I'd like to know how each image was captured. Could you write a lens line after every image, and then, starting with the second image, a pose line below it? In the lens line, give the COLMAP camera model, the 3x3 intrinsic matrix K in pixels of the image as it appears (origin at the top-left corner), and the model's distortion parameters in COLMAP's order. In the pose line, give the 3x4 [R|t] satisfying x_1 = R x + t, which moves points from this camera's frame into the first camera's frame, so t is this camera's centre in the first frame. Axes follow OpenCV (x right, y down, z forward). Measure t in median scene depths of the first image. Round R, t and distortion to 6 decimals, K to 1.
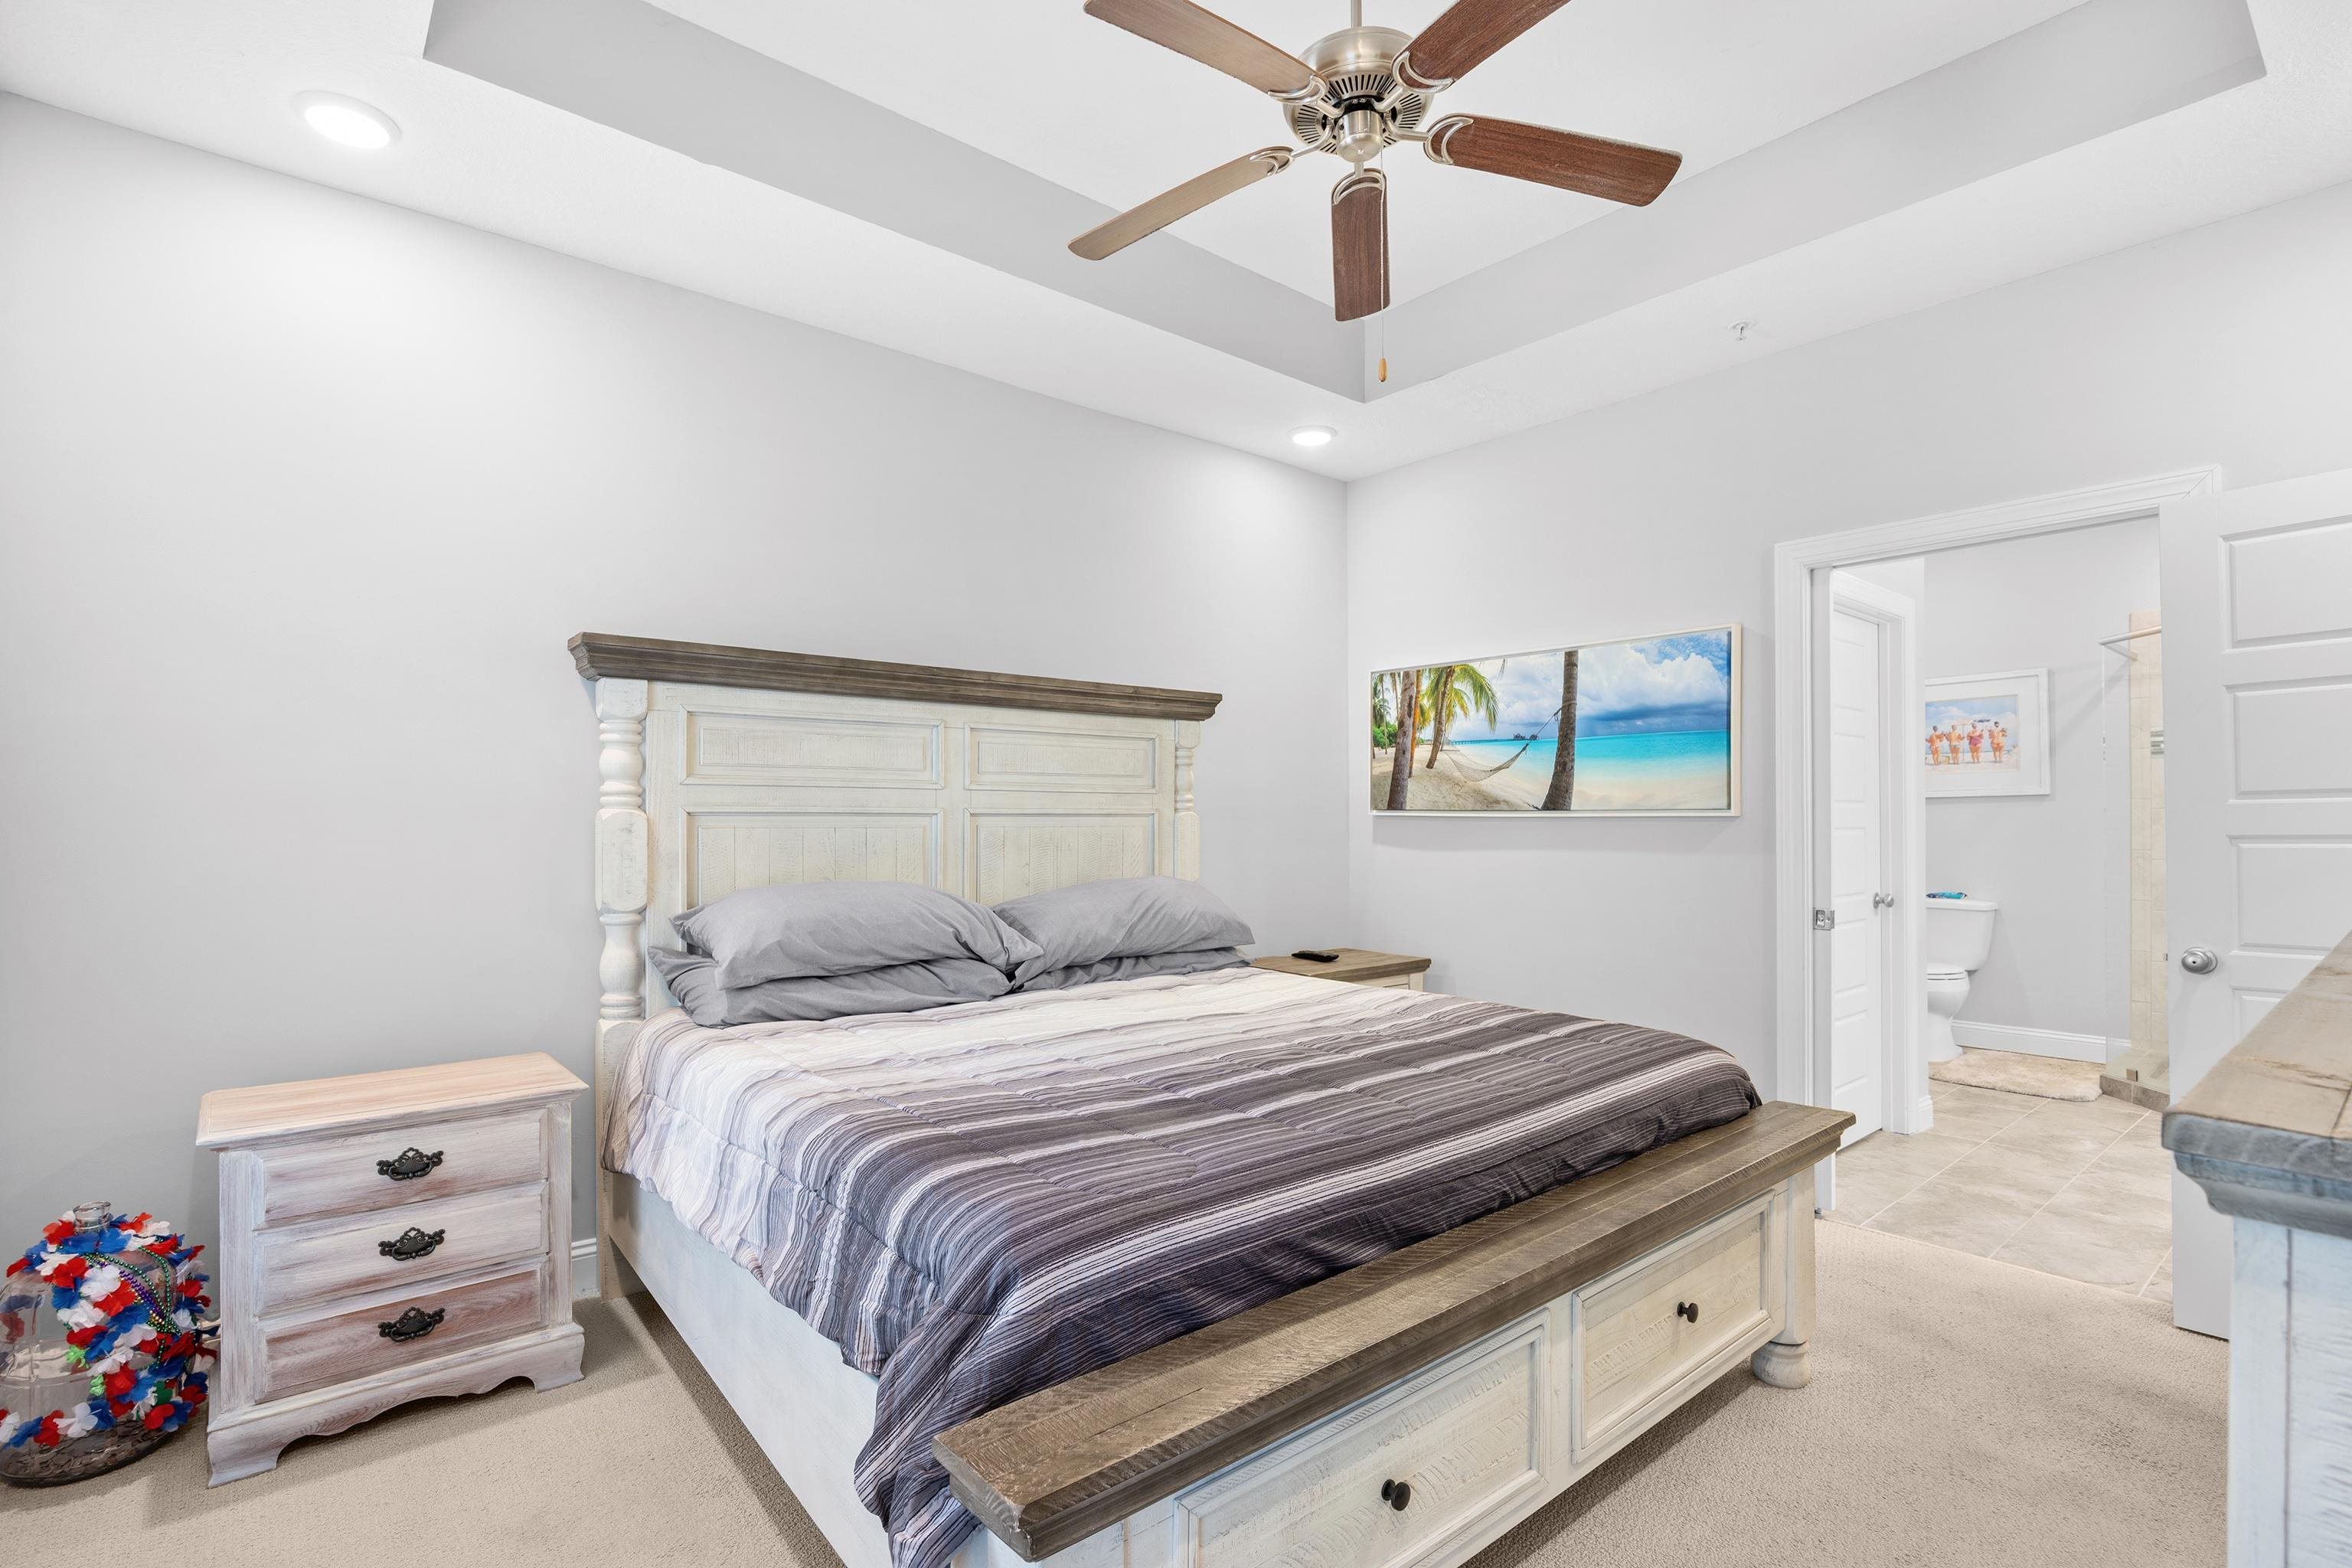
lens RADIAL K [[1092.2, 0, 1192.8], [0, 1092.2, 821.0], [0, 0, 1]] dist [-0.015061, 0.001707]
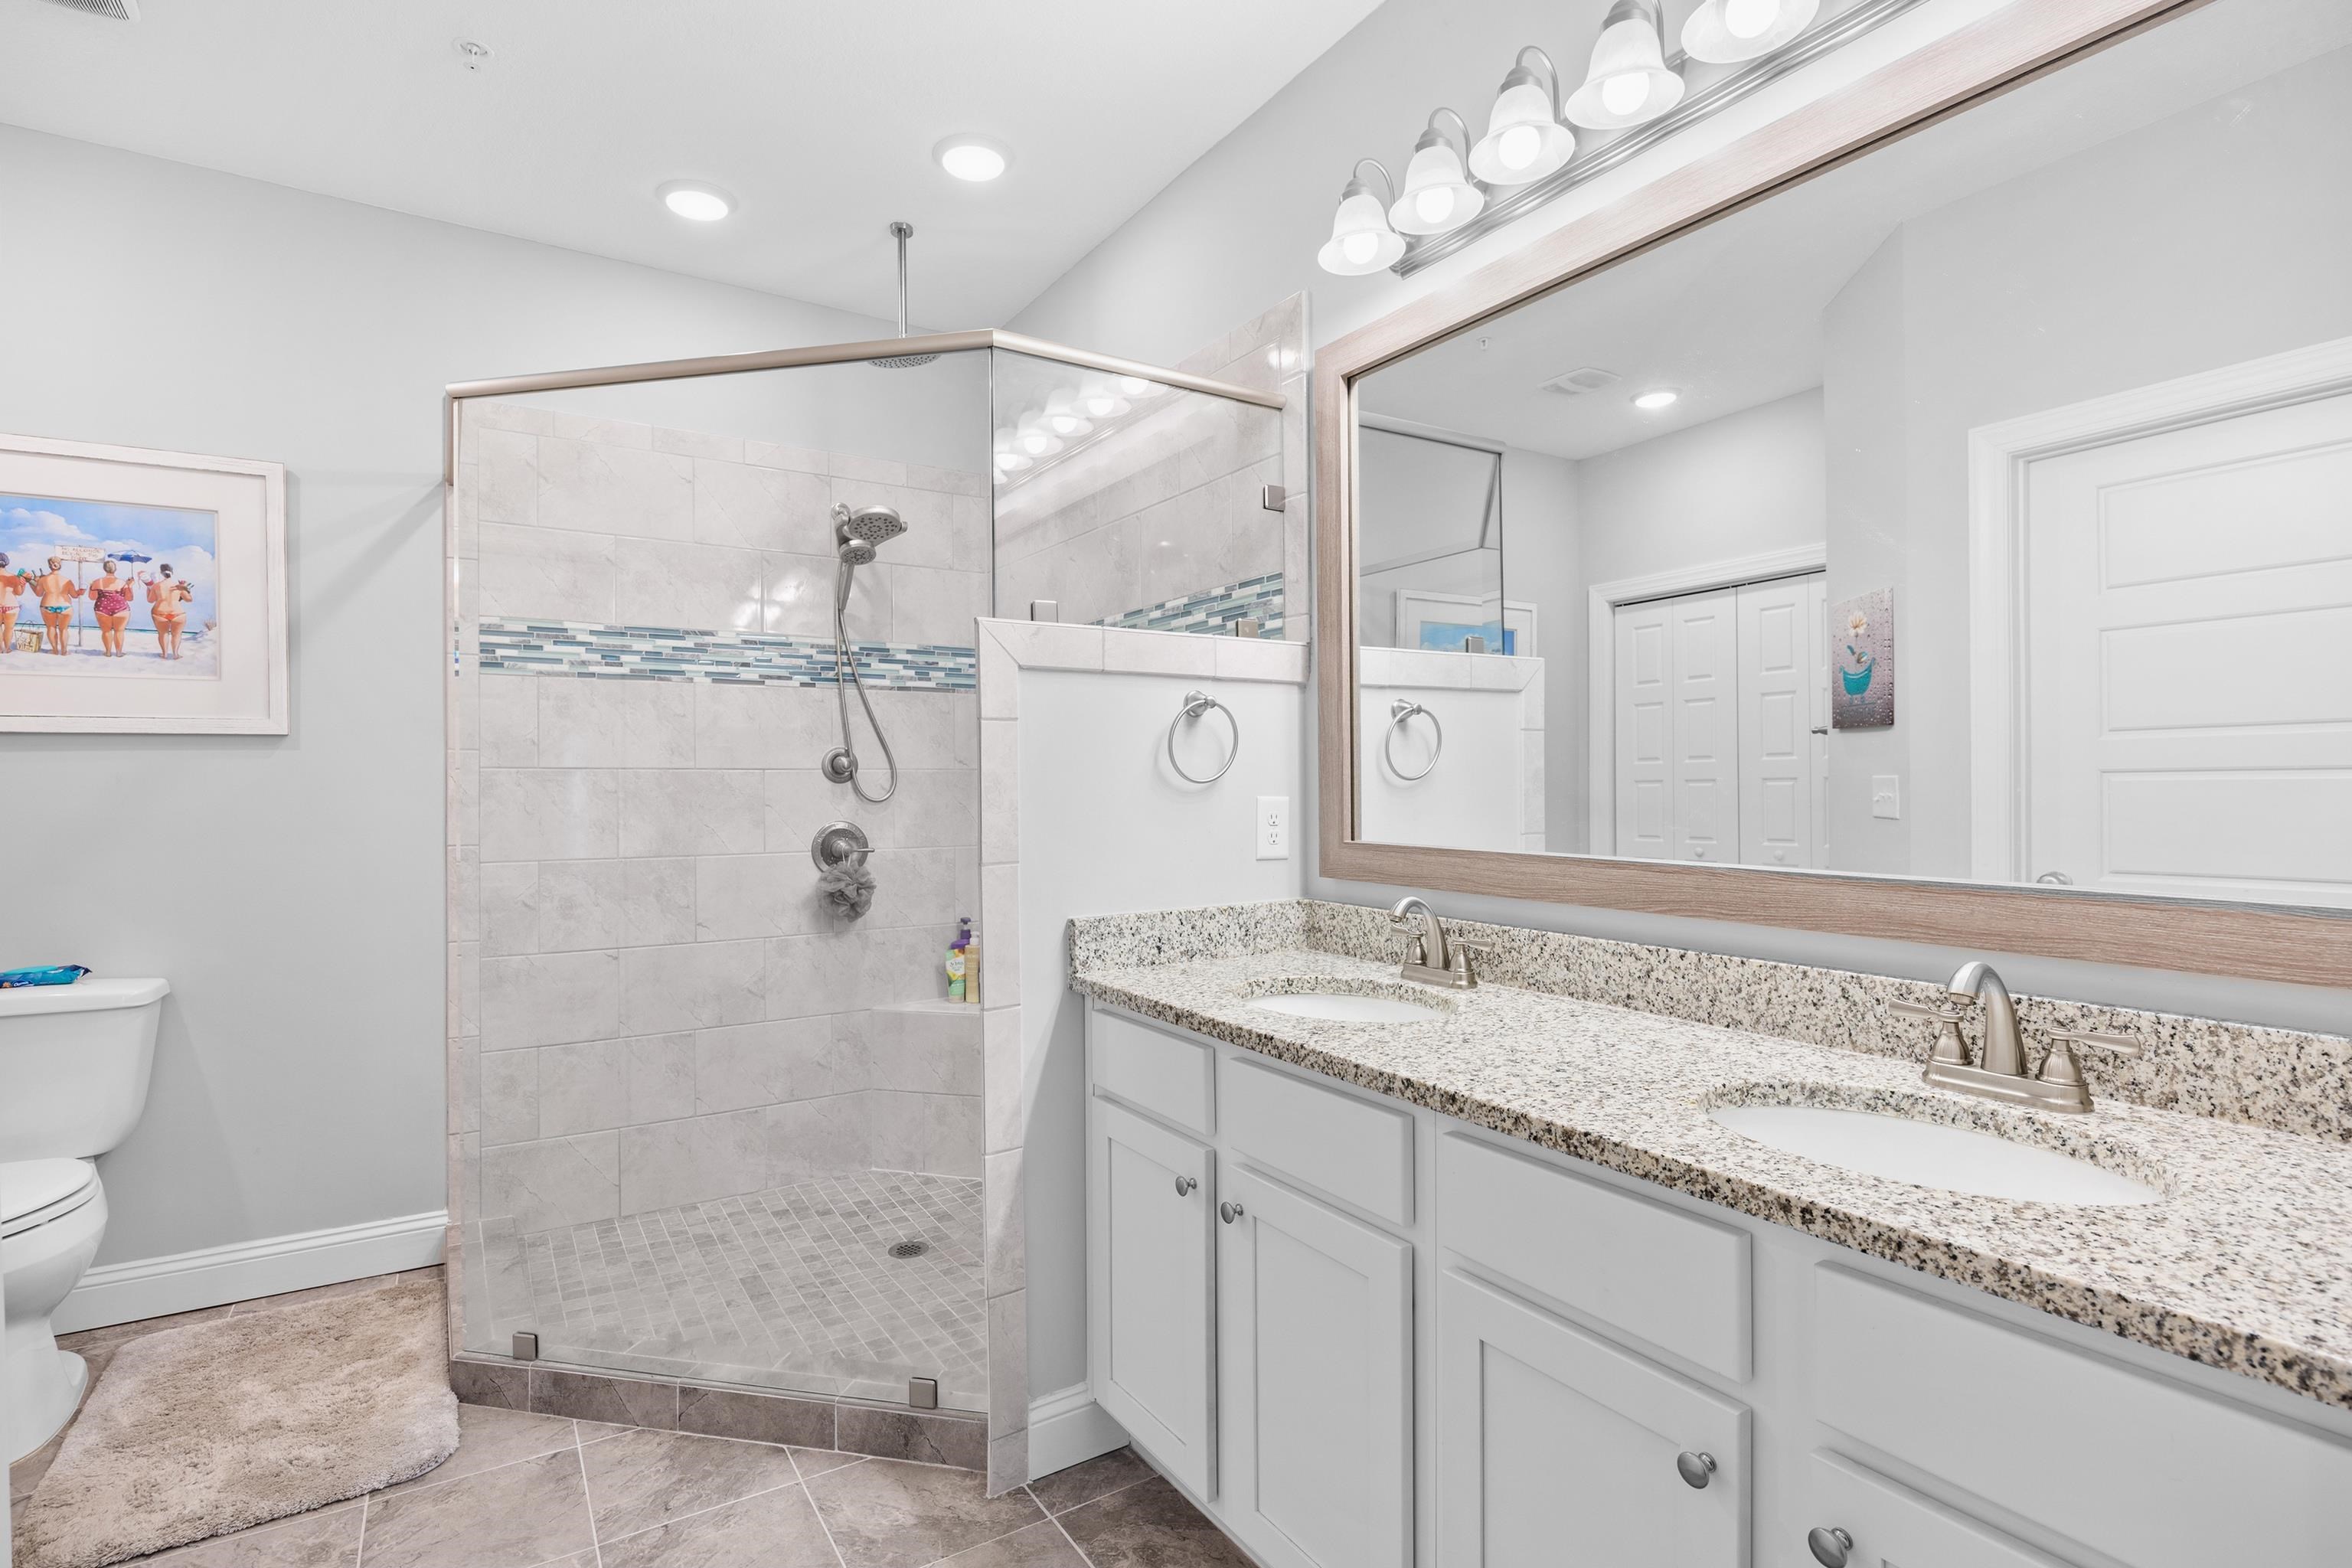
lens RADIAL K [[1115.0, 0, 1155.7], [0, 1115.0, 783.2], [0, 0, 1]] dist [-0.012779, -0.000828]
pose [[0.143467, 0.005032, 0.989642, 0.361120], [0.002177, 0.999983, -0.005400, -0.000134], [-0.989653, 0.002929, 0.143454, 0.544078]]
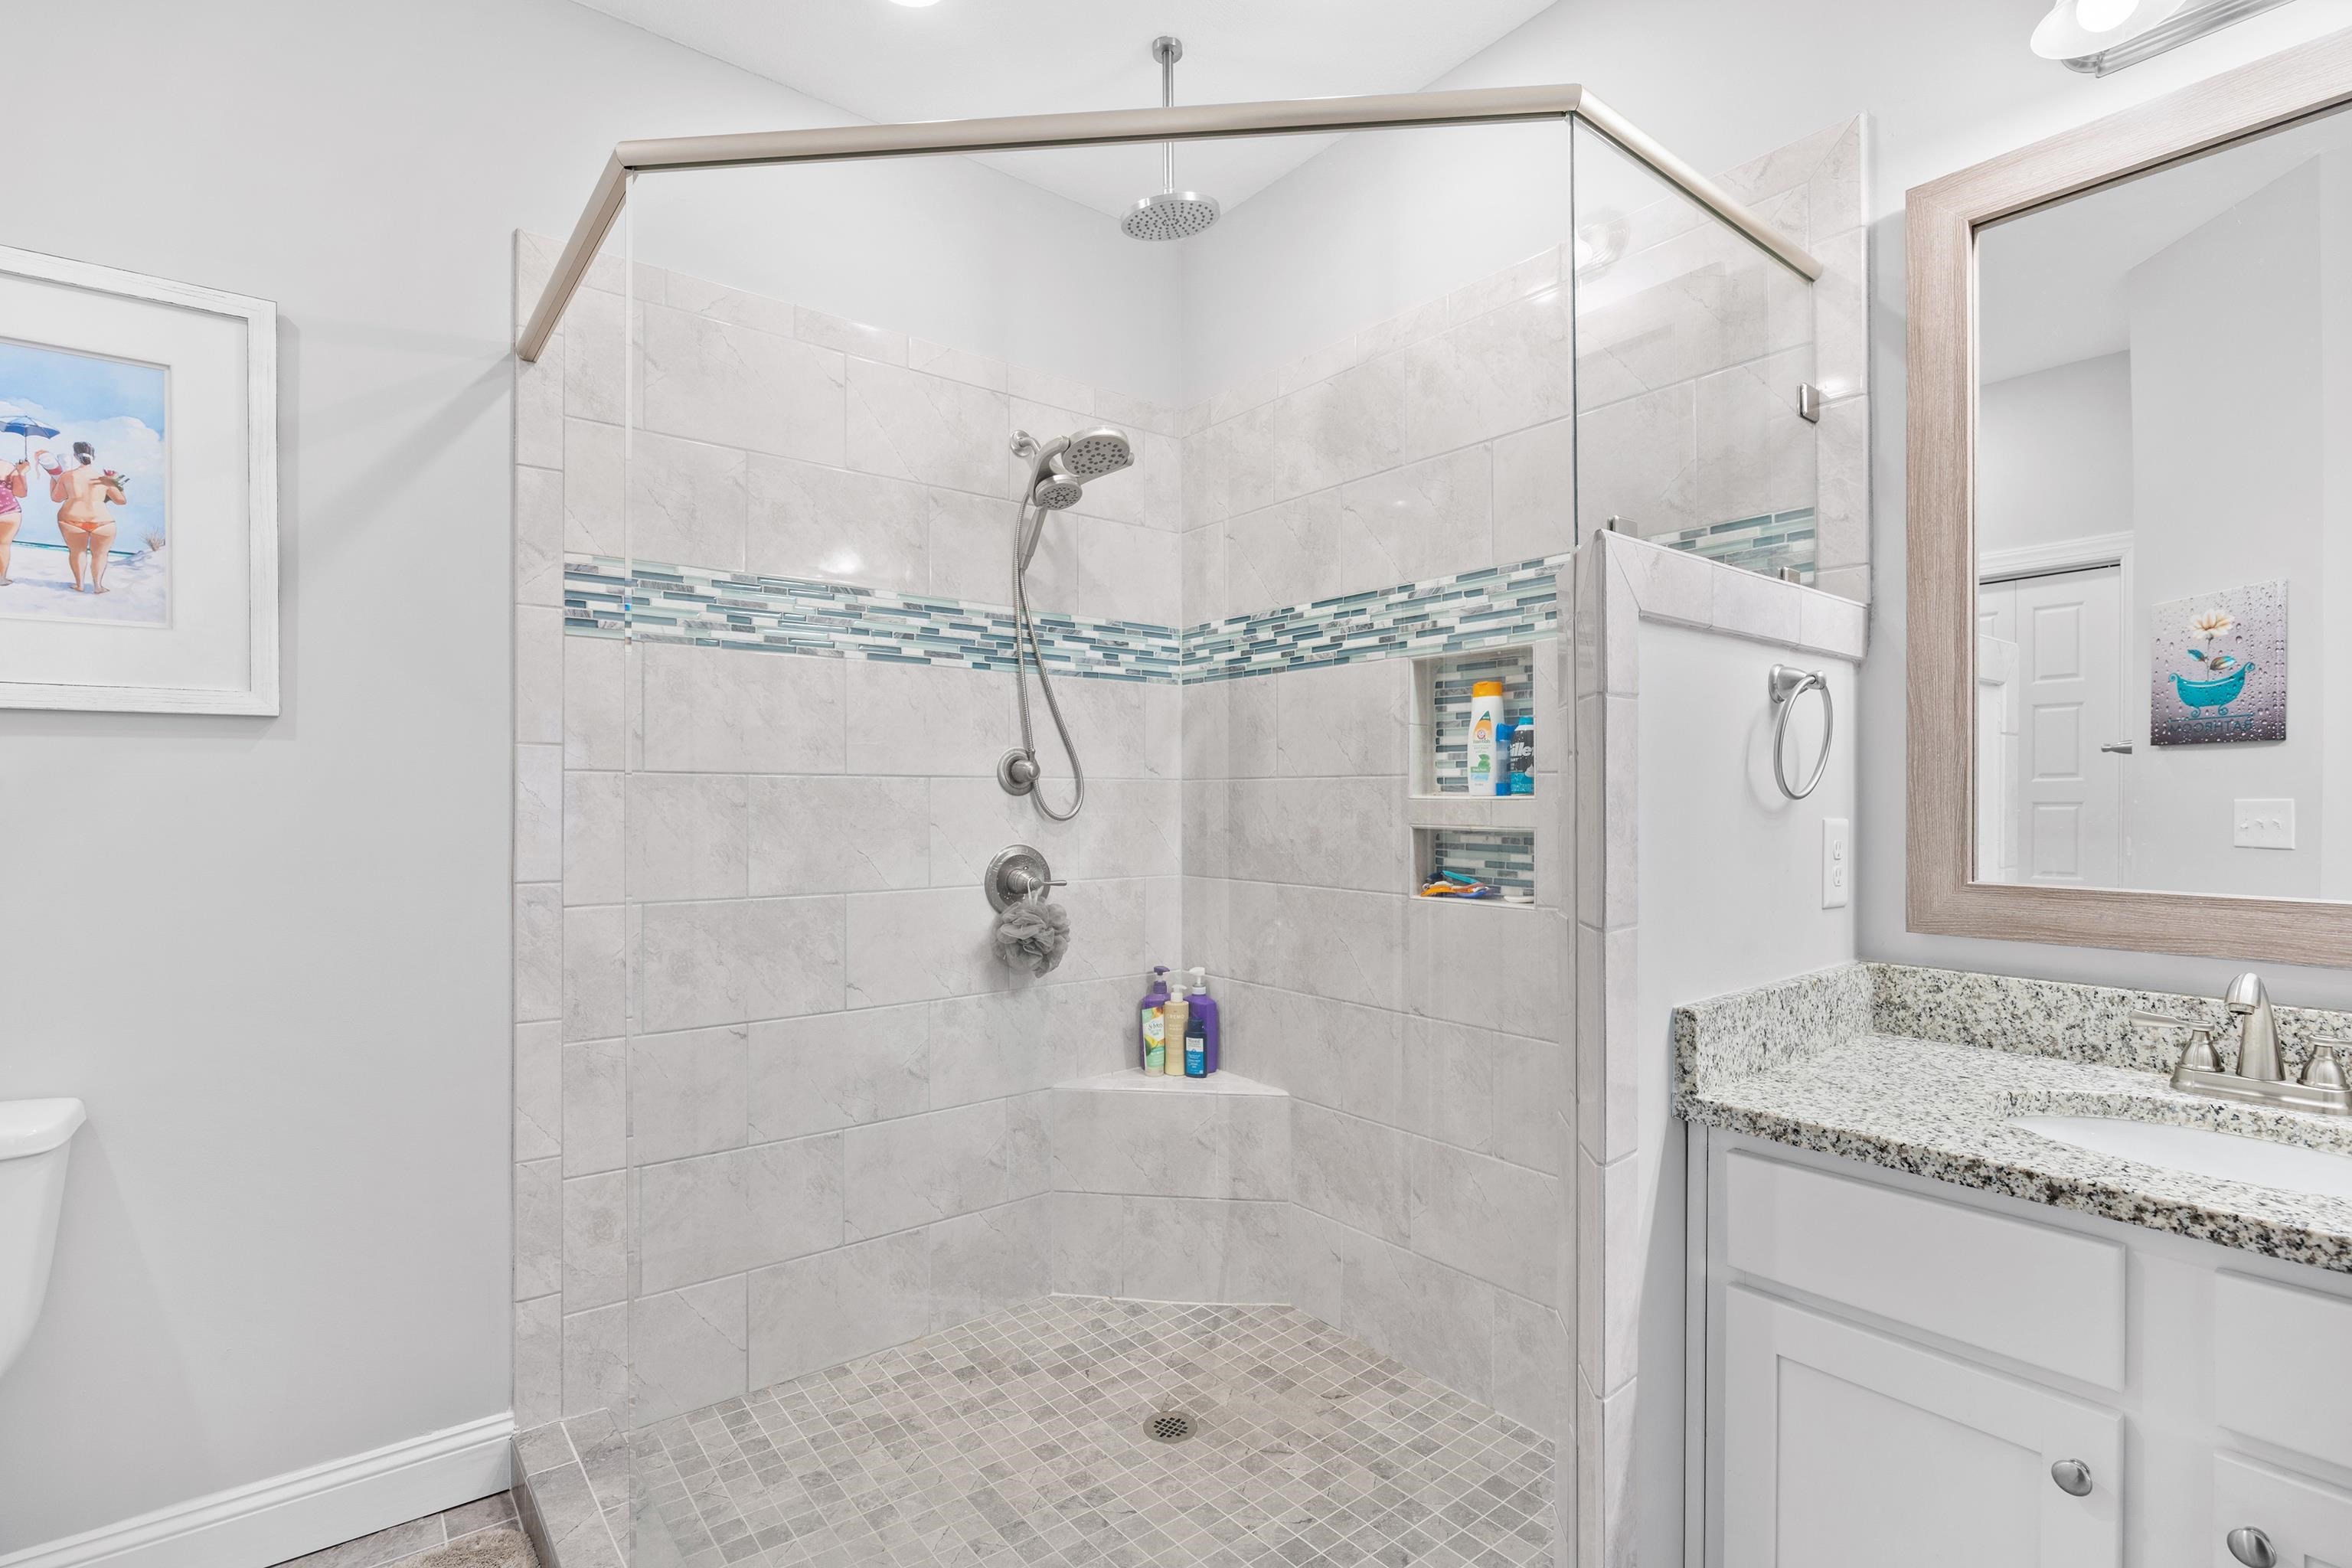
lens RADIAL K [[1092.2, 0, 1176.7], [0, 1092.2, 796.6], [0, 0, 1]] dist [-0.015061, 0.001707]
pose [[0.034578, 0.006798, 0.999379, 0.480239], [-0.003506, 0.999972, -0.006681, -0.000490], [-0.999396, -0.003273, 0.034600, 0.715326]]
